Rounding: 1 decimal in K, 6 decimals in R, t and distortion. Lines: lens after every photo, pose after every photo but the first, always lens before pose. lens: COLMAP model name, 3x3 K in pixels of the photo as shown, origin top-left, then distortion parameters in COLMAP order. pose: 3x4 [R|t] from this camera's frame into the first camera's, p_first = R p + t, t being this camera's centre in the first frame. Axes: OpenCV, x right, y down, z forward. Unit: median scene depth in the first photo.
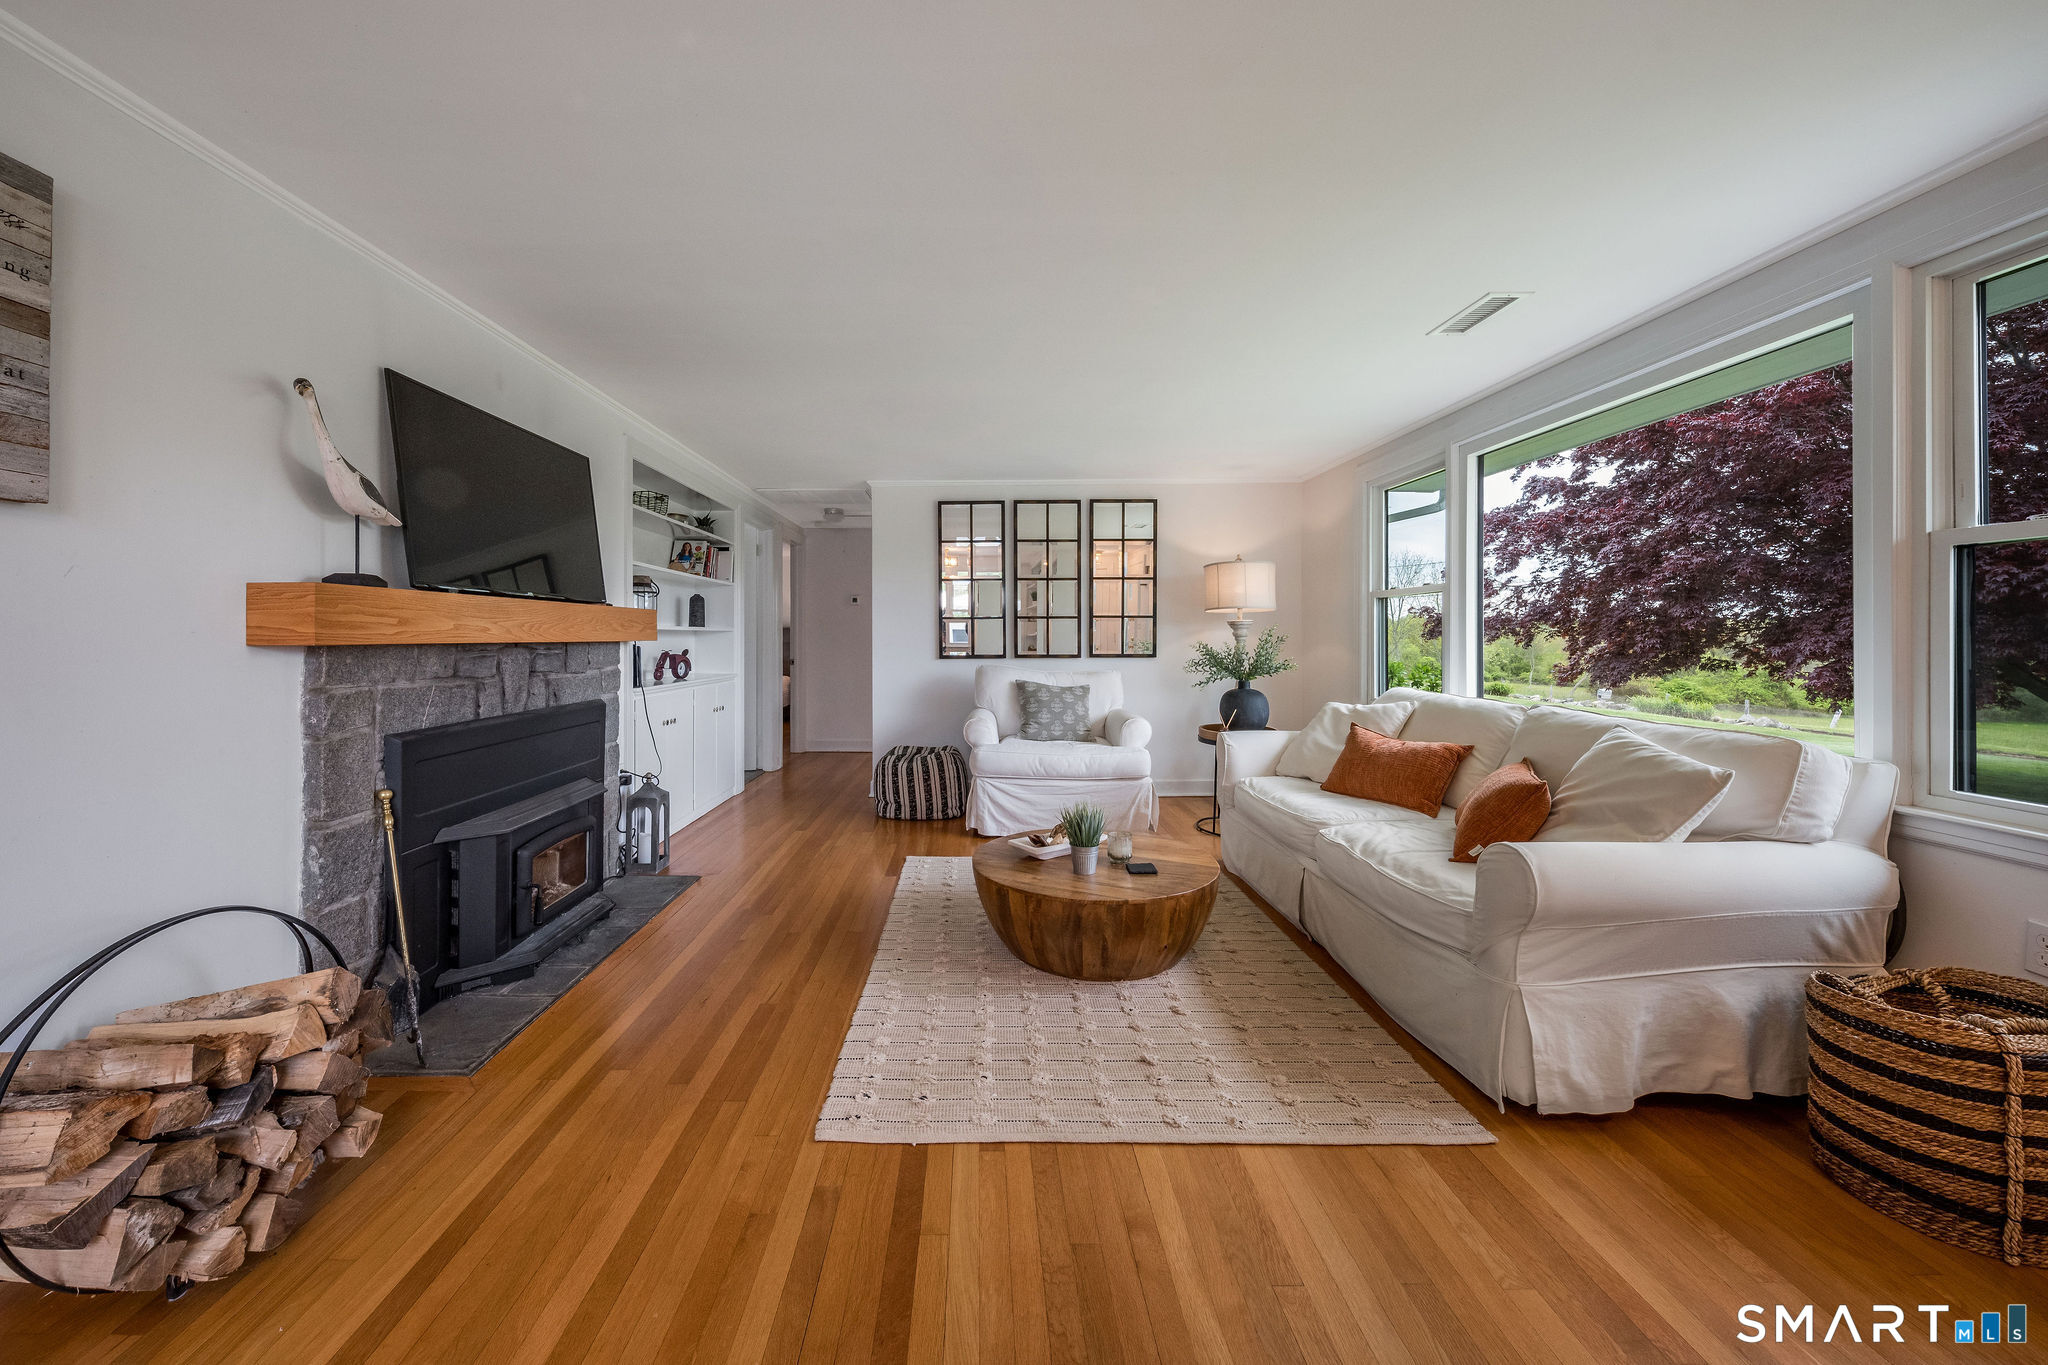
lens RADIAL K [[749.1, 0, 972.7], [0, 749.1, 629.5], [0, 0, 1]] dist [-0.000442, -0.000148]
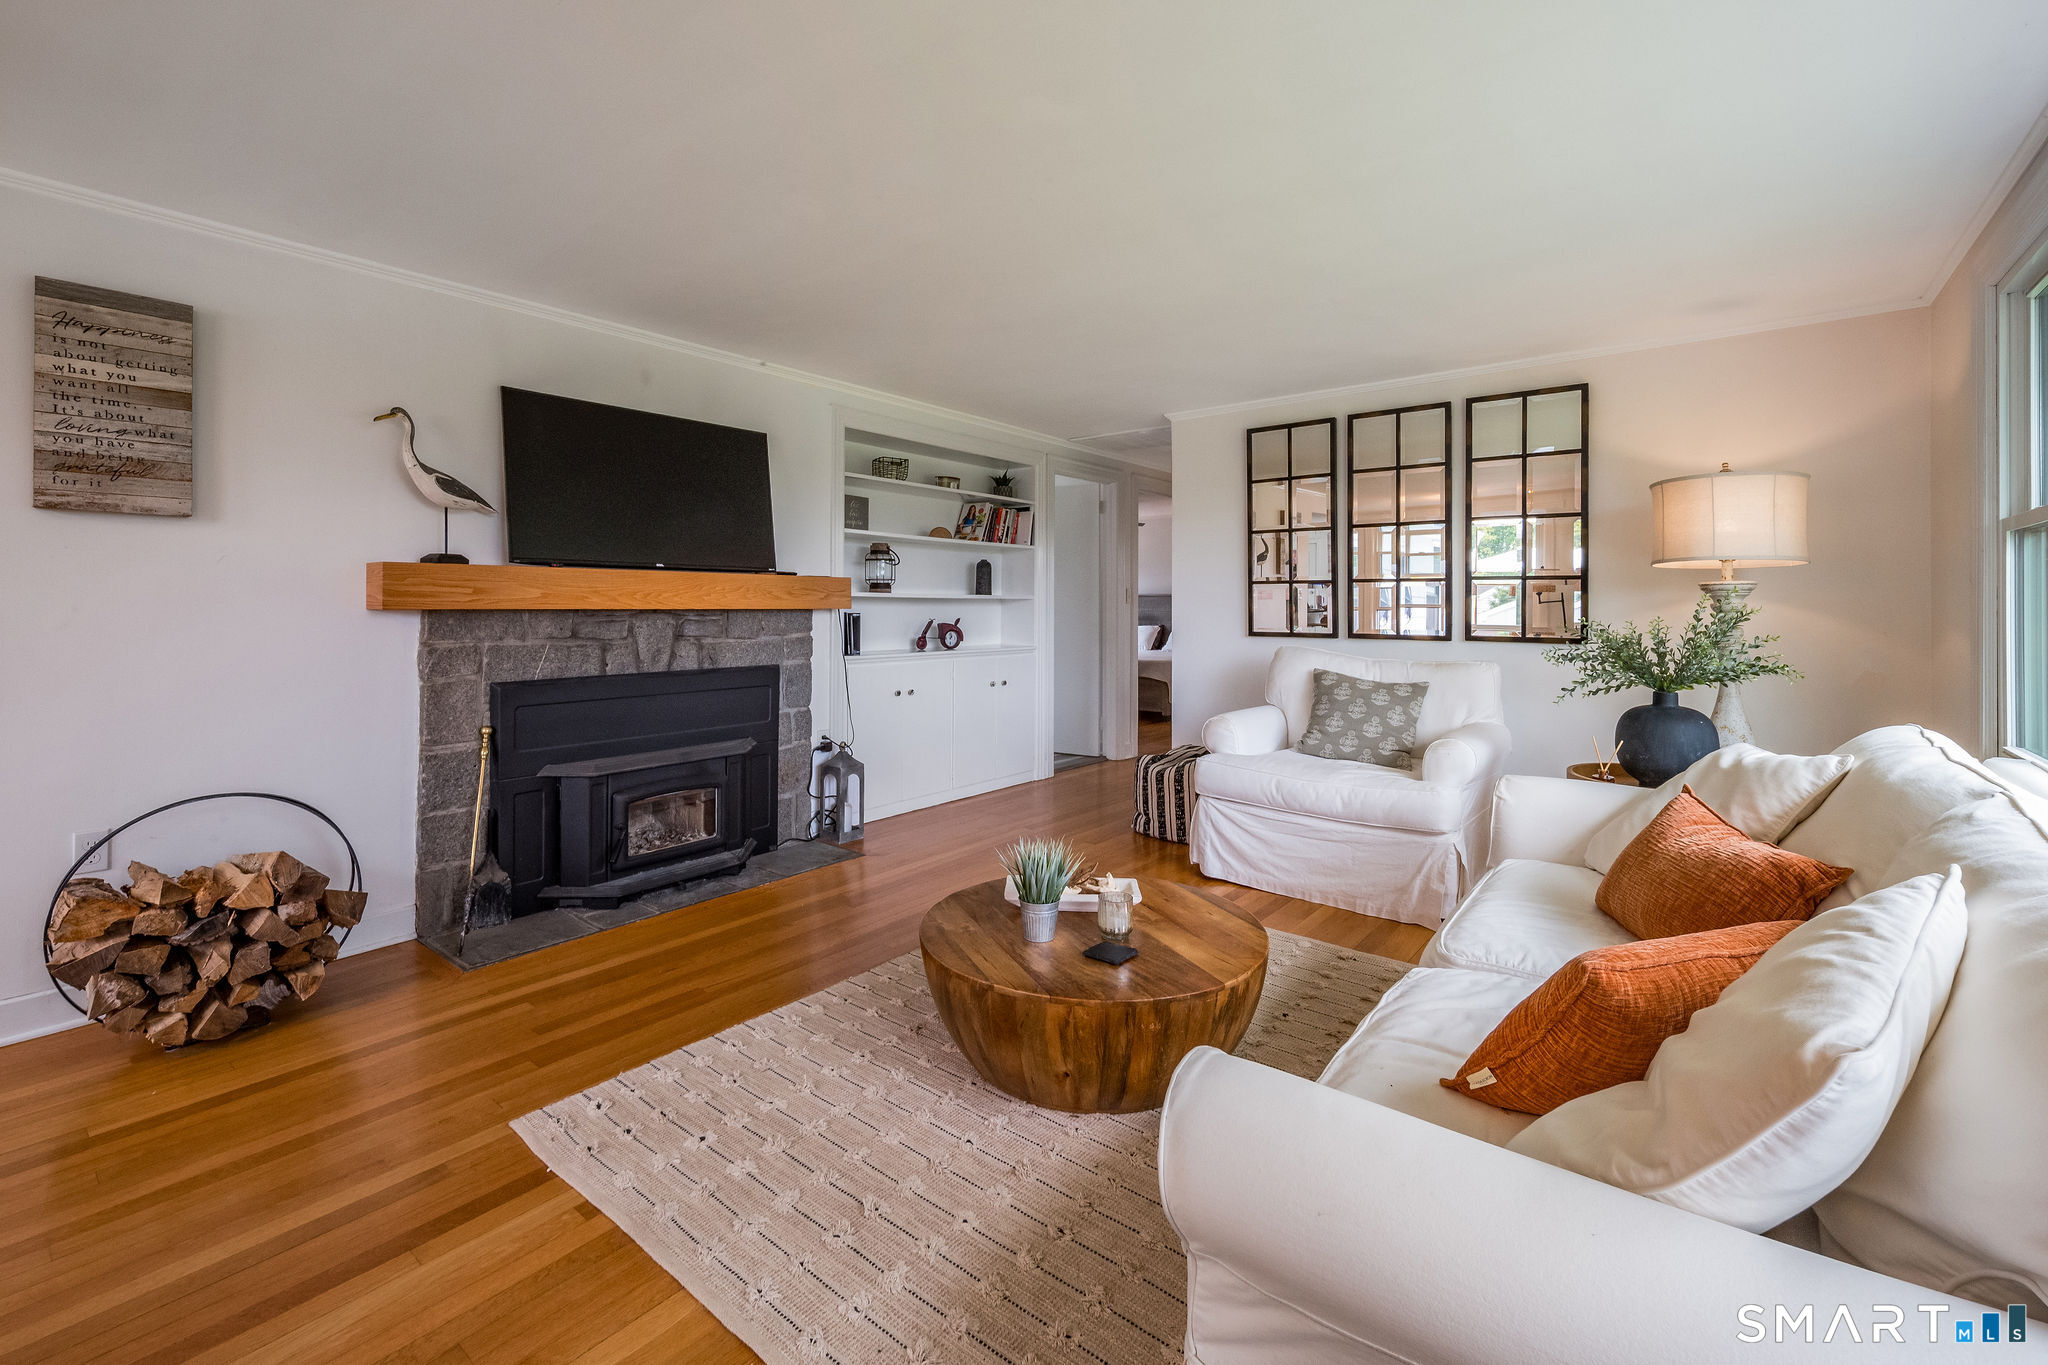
lens RADIAL K [[868.2, 0, 1022.9], [0, 868.2, 596.8], [0, 0, 1]] dist [0.004845, 0.000078]
pose [[0.786471, 0.000891, -0.617627, 0.518674], [-0.001086, 0.999999, 0.000059, -0.001293], [0.617627, 0.000624, 0.786471, 0.268200]]
